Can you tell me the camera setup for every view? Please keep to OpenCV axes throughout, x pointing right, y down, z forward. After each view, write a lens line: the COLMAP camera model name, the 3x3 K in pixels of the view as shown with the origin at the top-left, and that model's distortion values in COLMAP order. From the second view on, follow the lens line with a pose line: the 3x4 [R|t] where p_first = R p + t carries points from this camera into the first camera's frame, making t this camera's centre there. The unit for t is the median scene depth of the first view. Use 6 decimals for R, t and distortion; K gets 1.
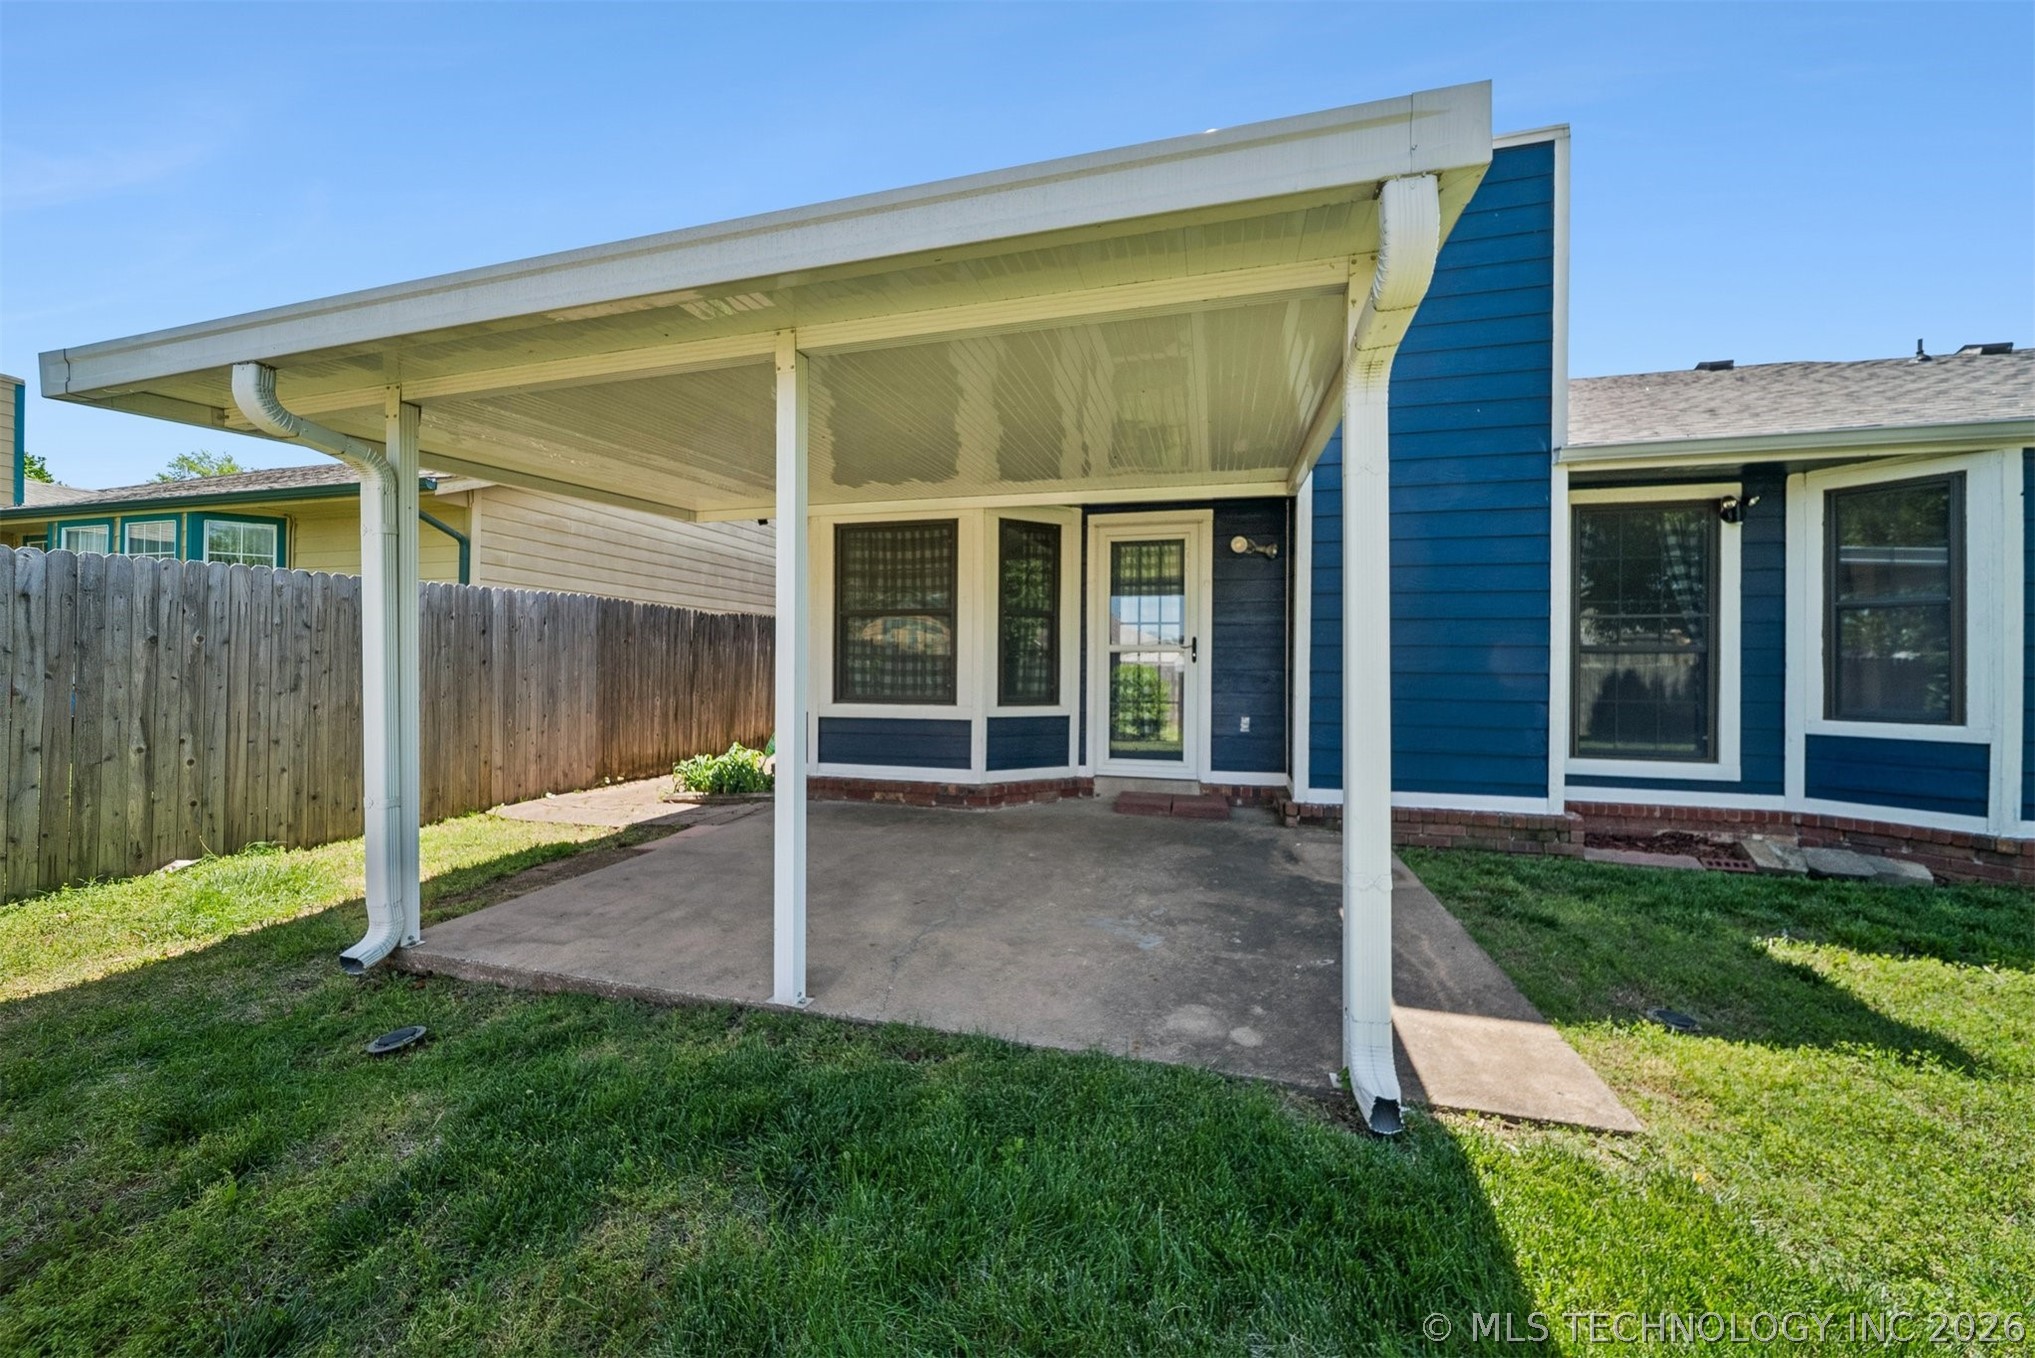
lens RADIAL K [[730.7, 0, 1011.3], [0, 730.7, 654.3], [0, 0, 1]] dist [-0.001756, -0.000921]
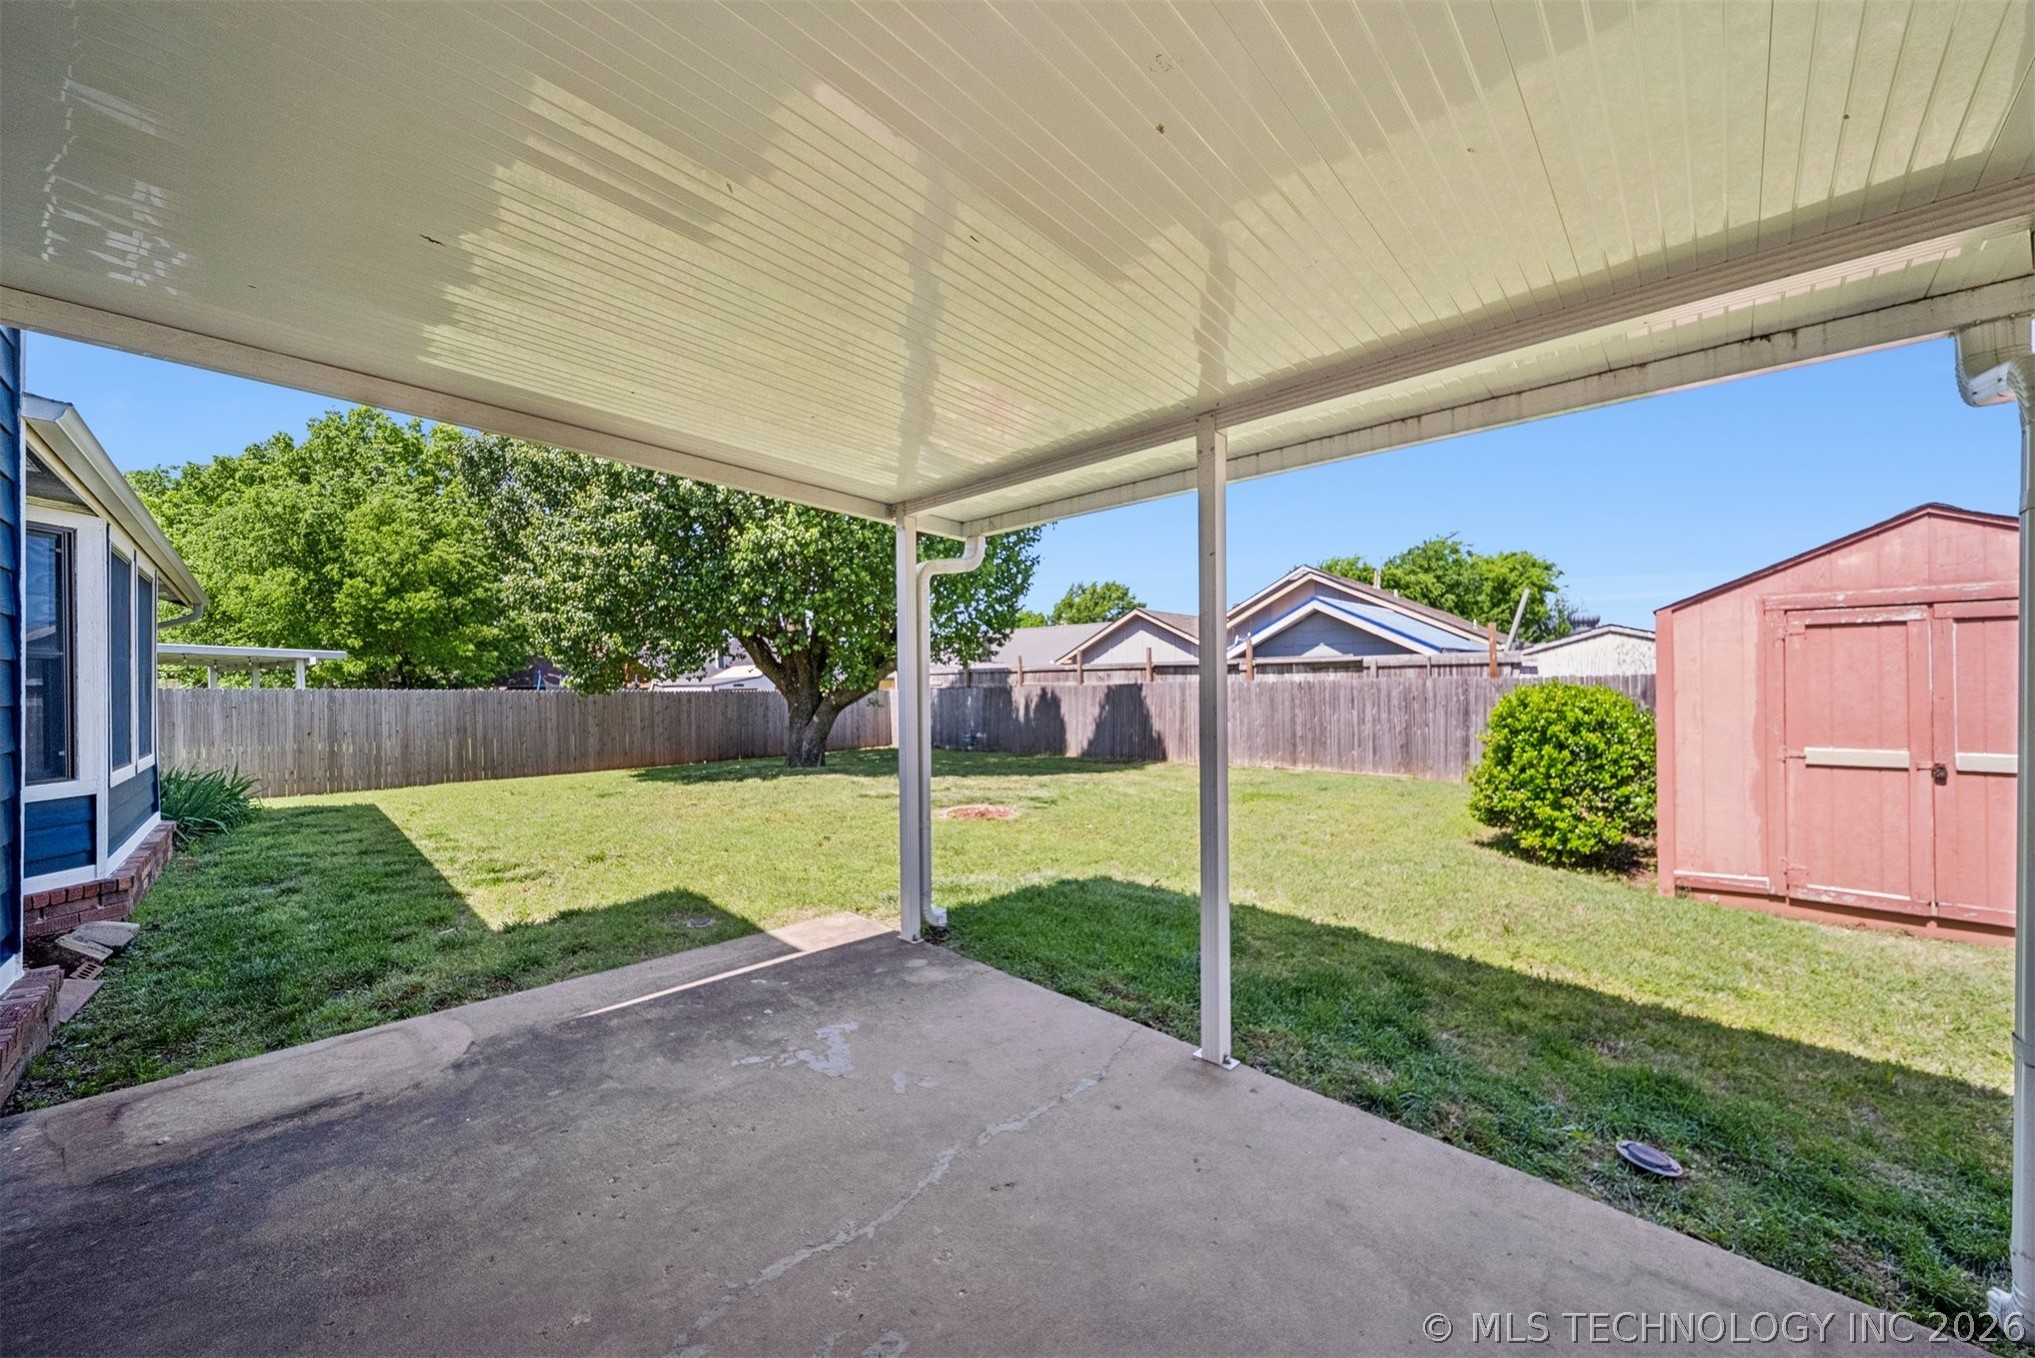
lens RADIAL K [[730.7, 0, 1019.9], [0, 730.7, 671.3], [0, 0, 1]] dist [-0.001756, -0.000921]
pose [[-0.878073, 0.011216, 0.478396, -0.279674], [-0.001250, 0.999668, -0.025731, -0.023867], [-0.478526, -0.023191, -0.877767, 1.031519]]
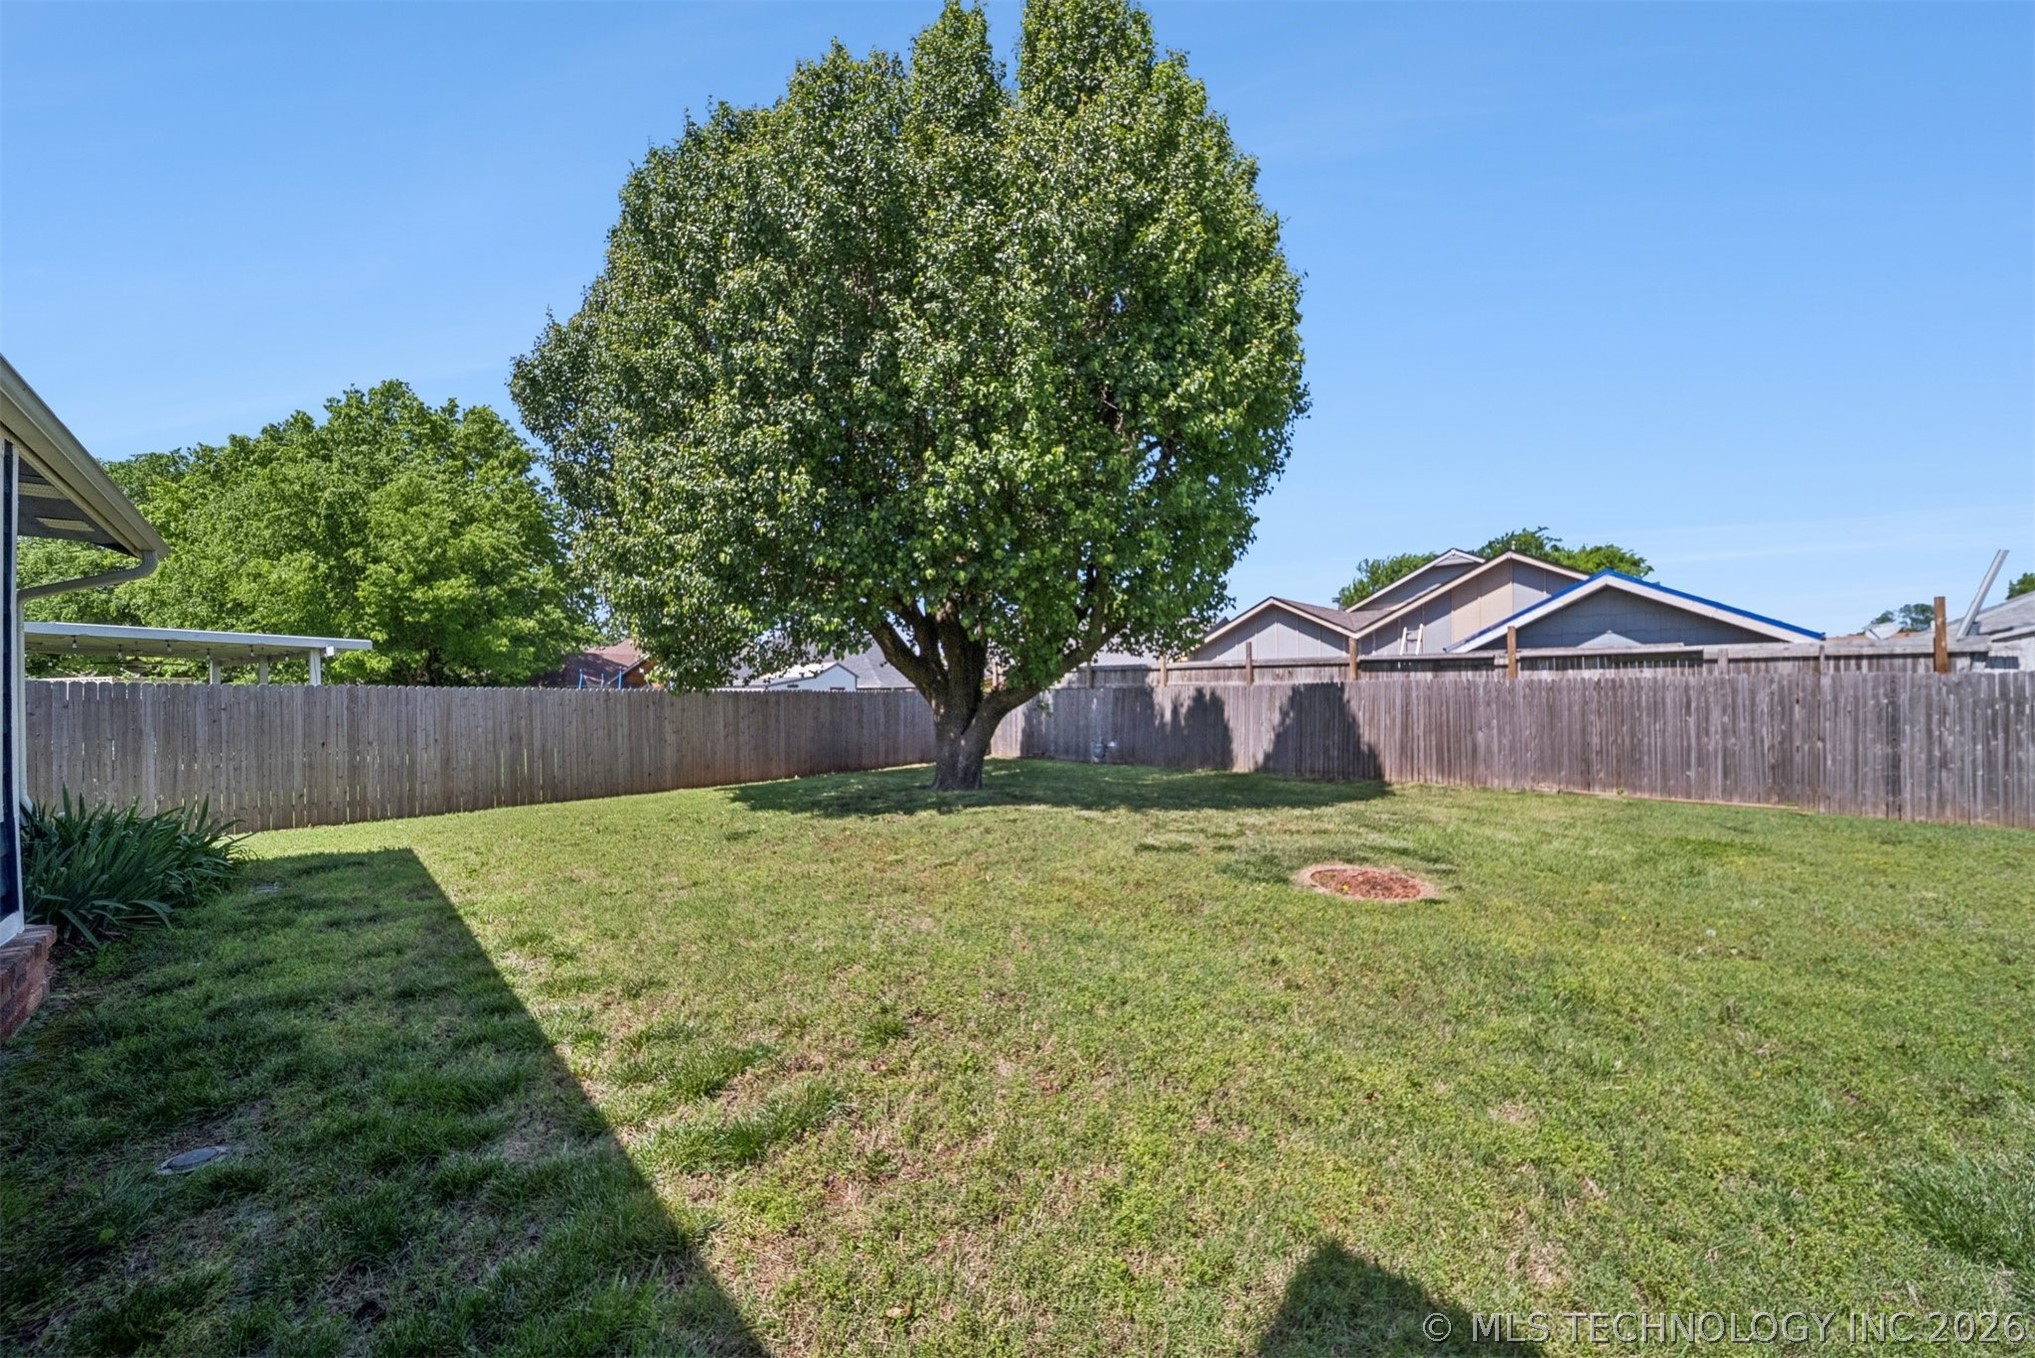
lens RADIAL K [[730.7, 0, 1014.2], [0, 730.7, 677.2], [0, 0, 1]] dist [-0.001756, -0.000921]
pose [[-0.867411, 0.007530, 0.497535, 0.512859], [-0.004567, 0.999723, -0.023091, -0.008115], [-0.497571, -0.022302, -0.867137, 0.765677]]
